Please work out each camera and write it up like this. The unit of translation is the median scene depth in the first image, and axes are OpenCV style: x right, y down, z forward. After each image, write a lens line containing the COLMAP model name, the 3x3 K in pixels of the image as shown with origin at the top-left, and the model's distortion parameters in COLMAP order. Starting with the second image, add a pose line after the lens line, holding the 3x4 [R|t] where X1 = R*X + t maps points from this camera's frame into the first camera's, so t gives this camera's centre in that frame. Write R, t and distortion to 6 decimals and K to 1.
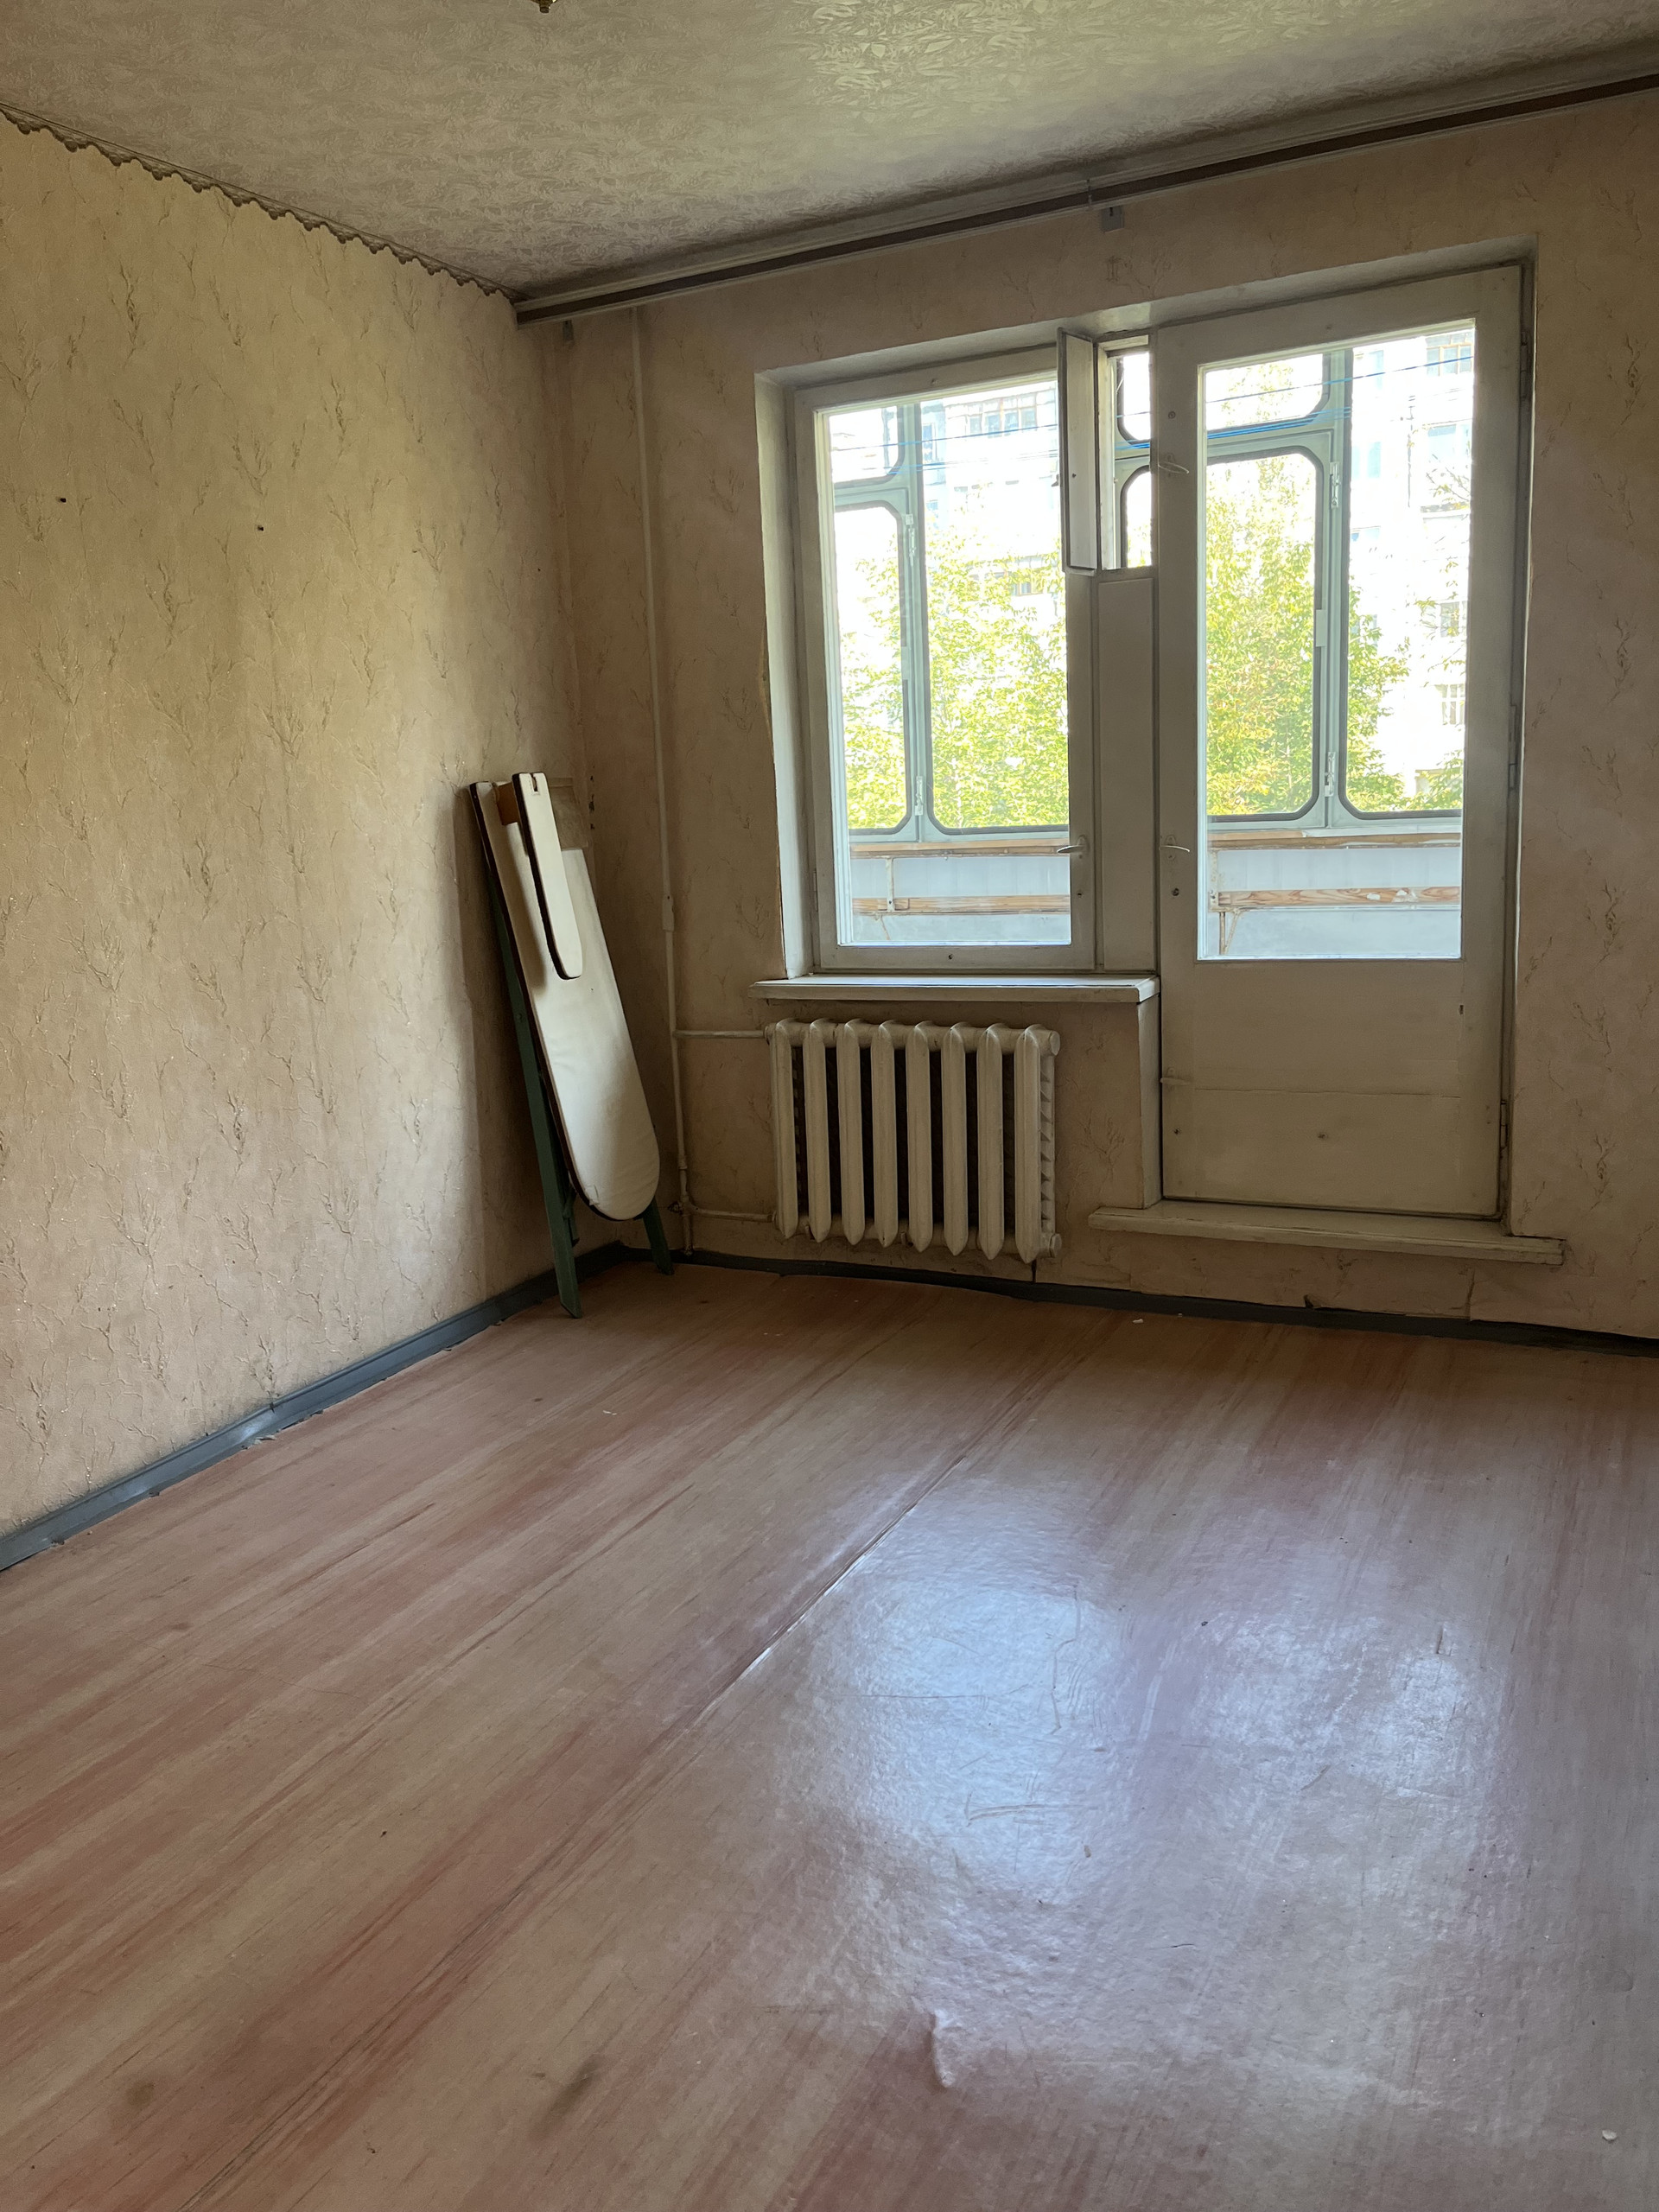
lens RADIAL K [[1679.8, 0, 835.9], [0, 1679.8, 1105.8], [0, 0, 1]] dist [0.064447, -0.088732]
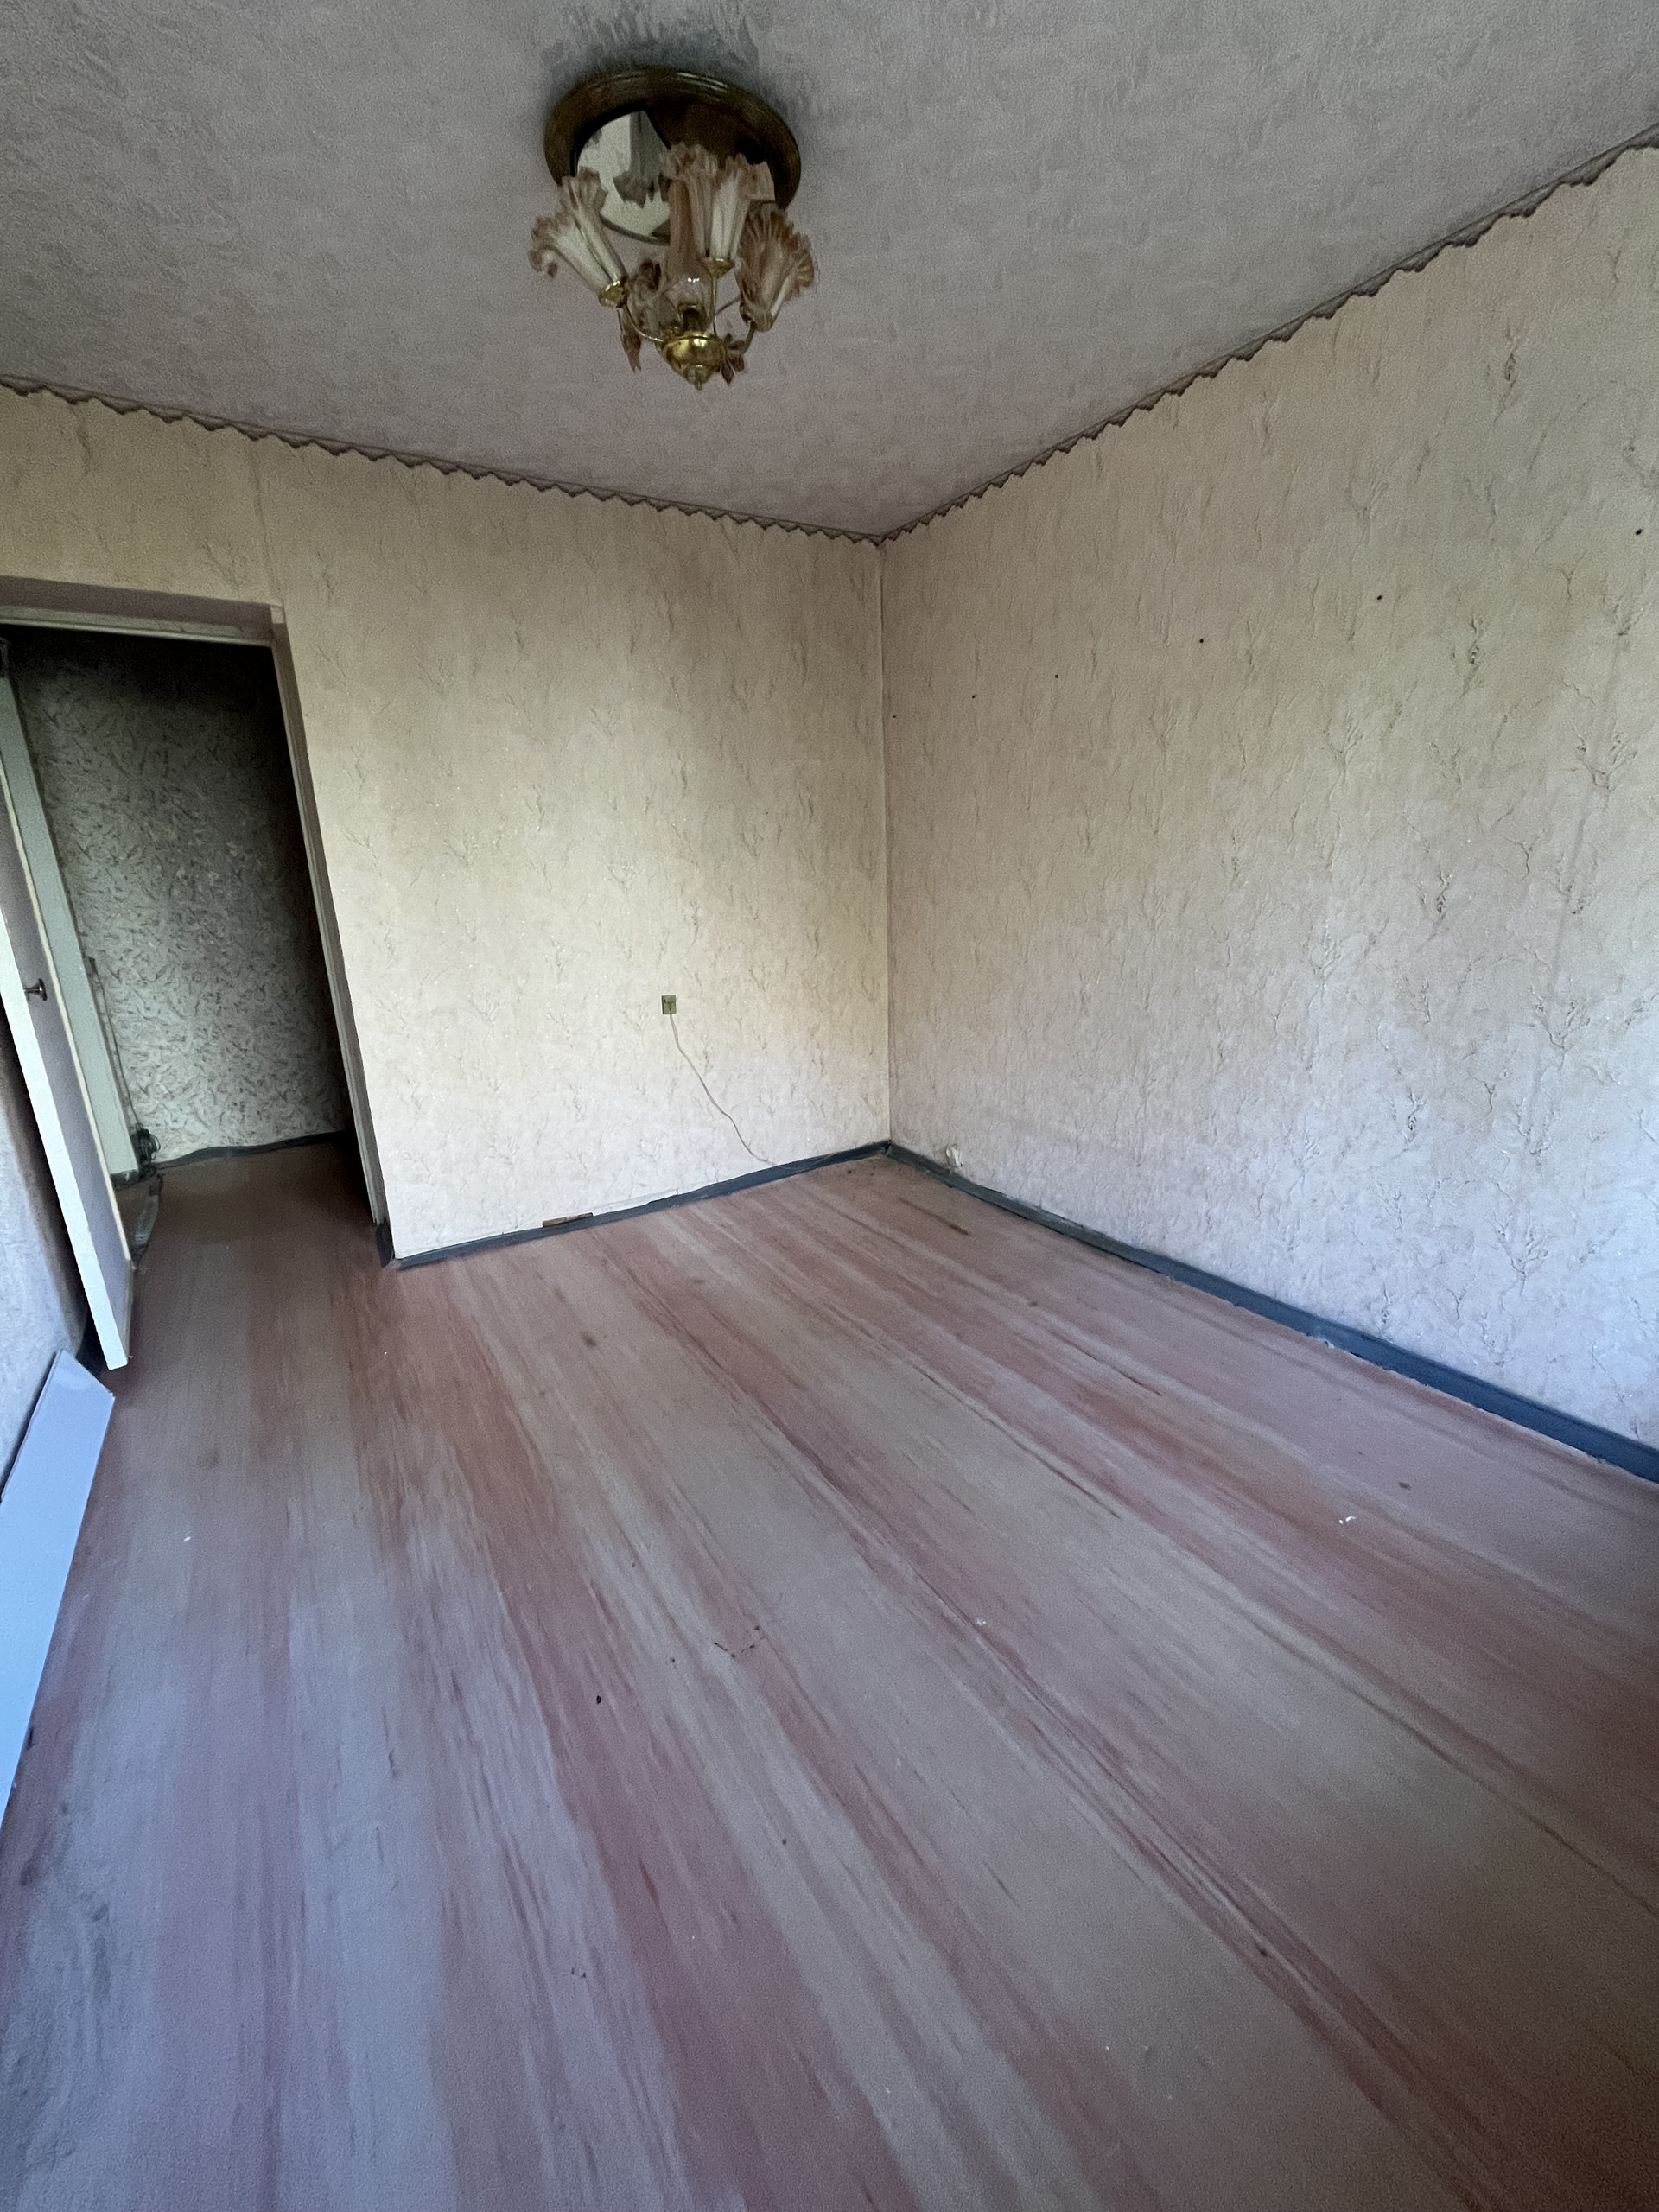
lens RADIAL K [[892.4, 0, 830.6], [0, 892.4, 1093.7], [0, 0, 1]] dist [-0.000898, -0.000001]
pose [[-0.511745, 0.286741, -0.809874, 0.374582], [-0.099422, 0.916561, 0.387338, -0.216118], [0.853365, 0.278738, -0.440537, 0.964121]]
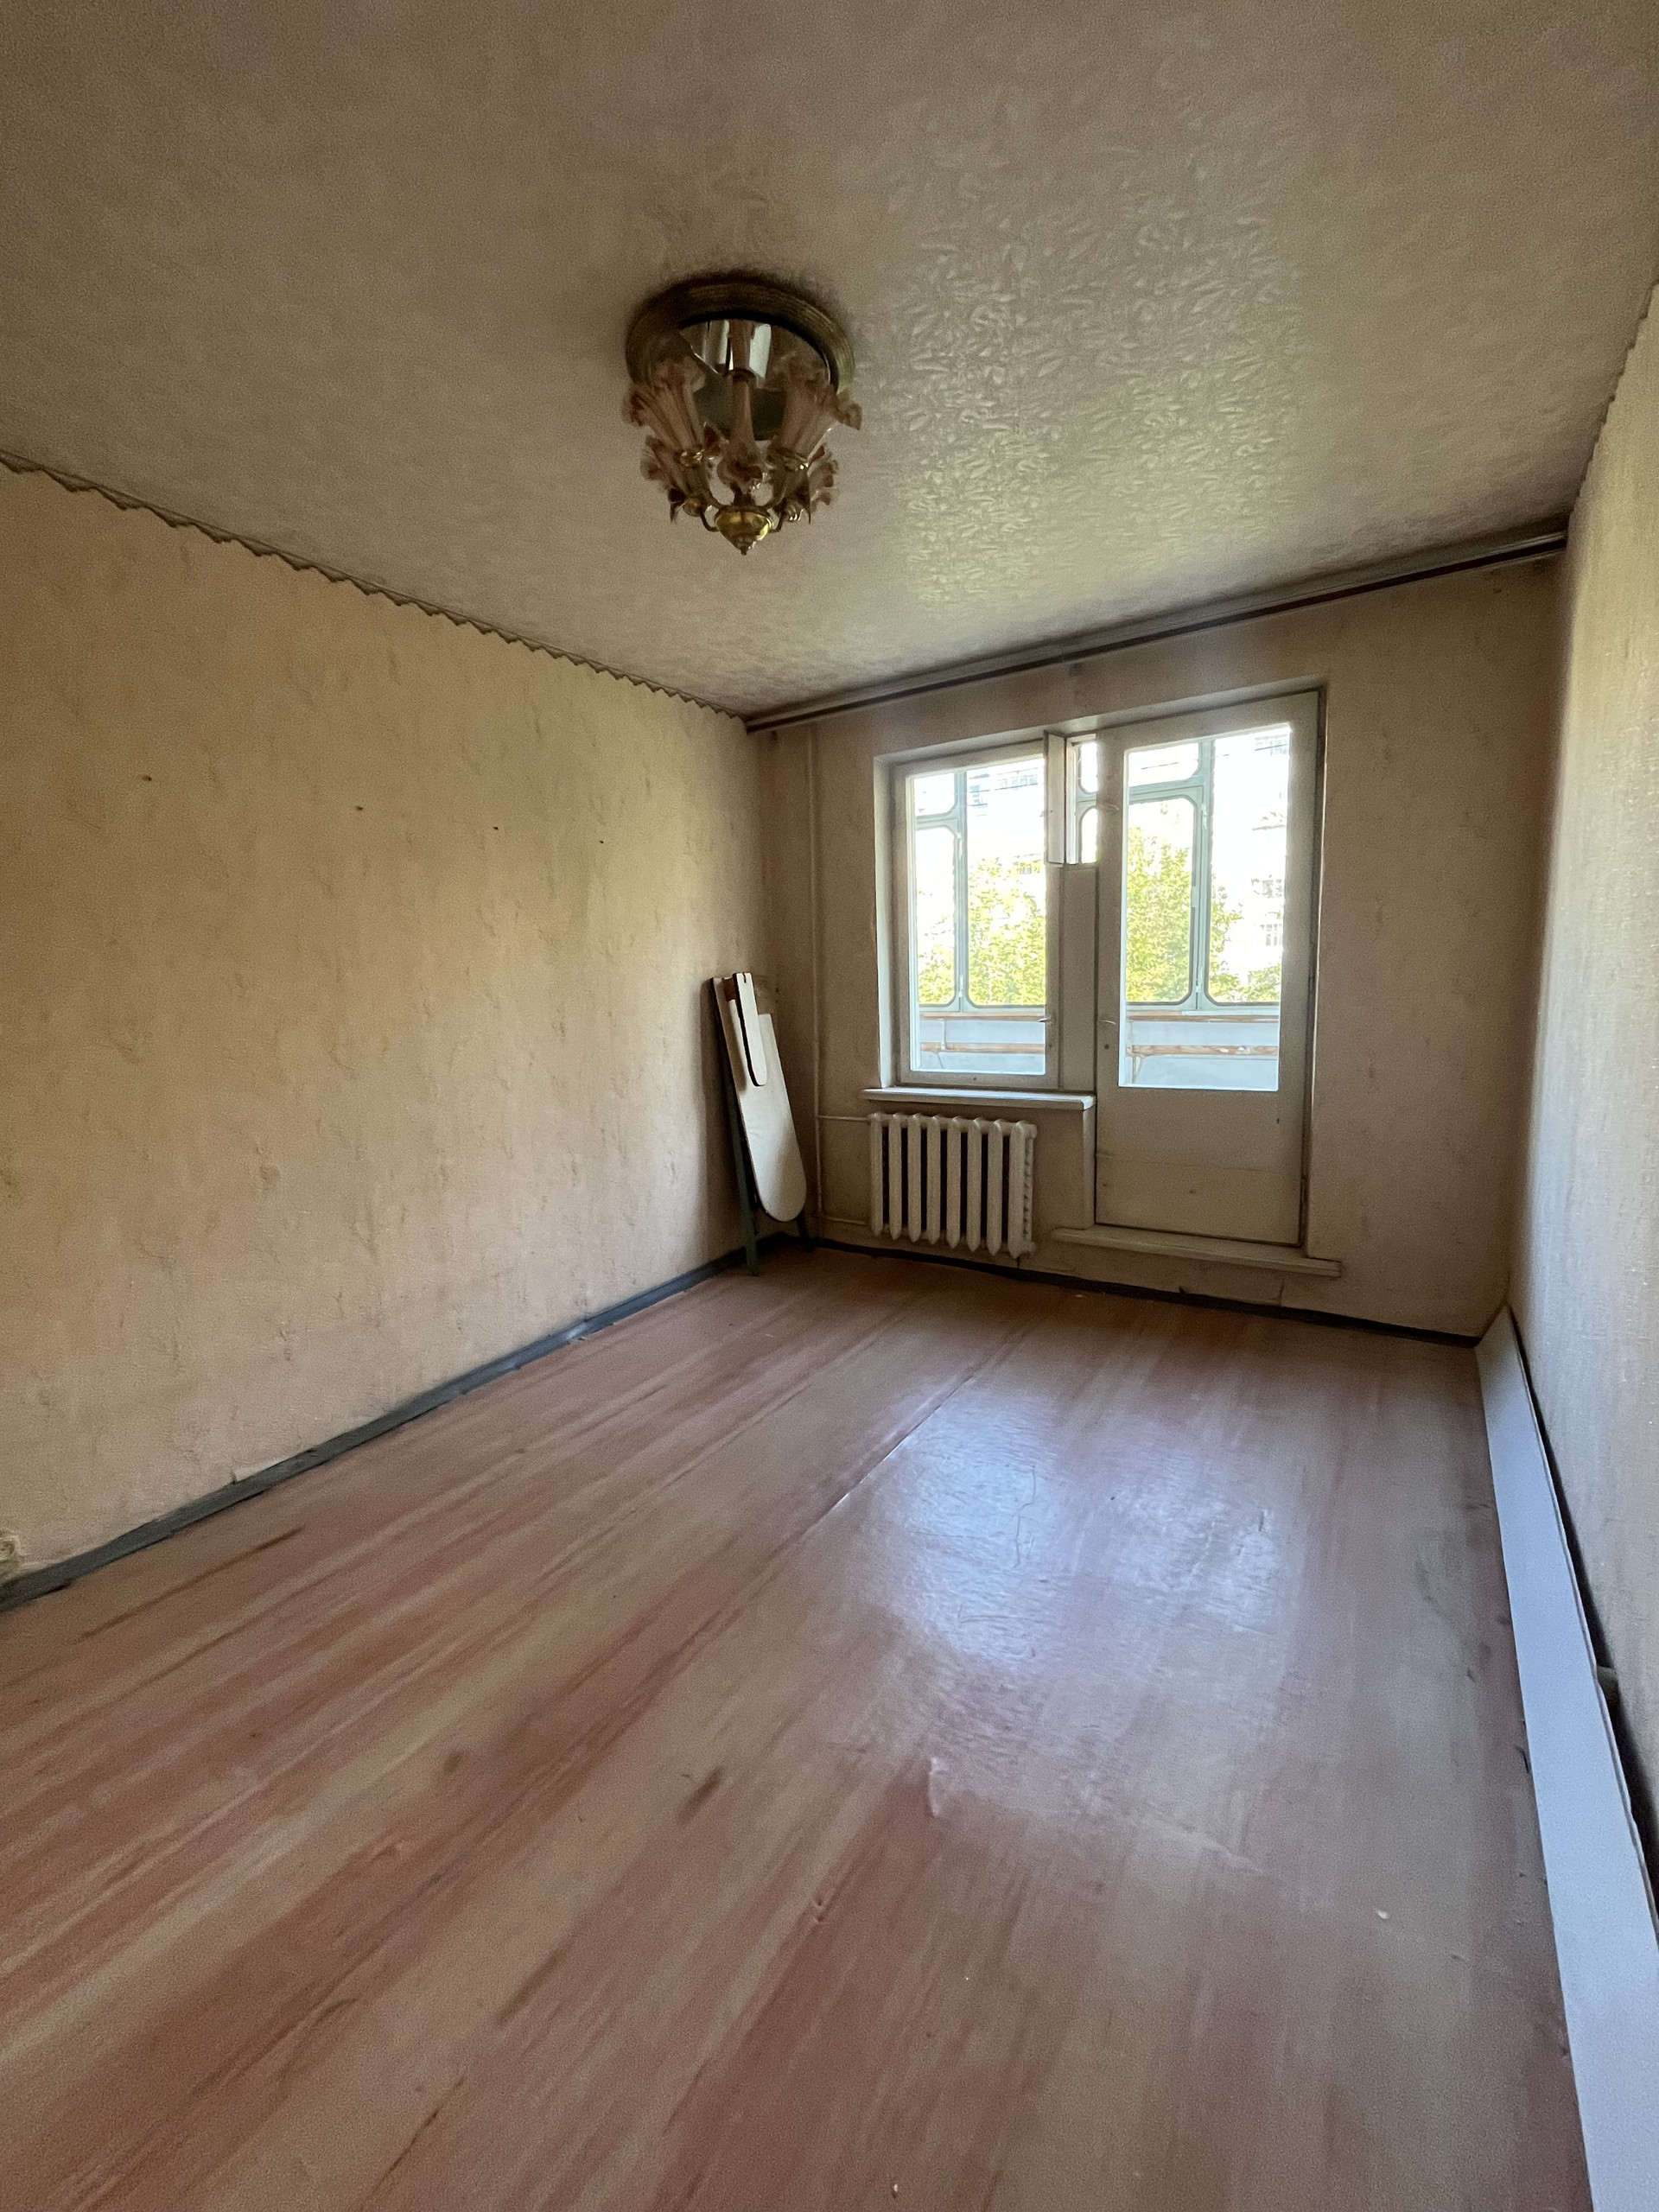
lens RADIAL K [[903.7, 0, 823.5], [0, 903.7, 1101.3], [0, 0, 1]] dist [-0.001385, -0.000349]
pose [[0.993833, 0.029248, -0.106956, 0.016291], [-0.034166, 0.998428, -0.044438, -0.023184], [0.105489, 0.047818, 0.993270, 0.061802]]
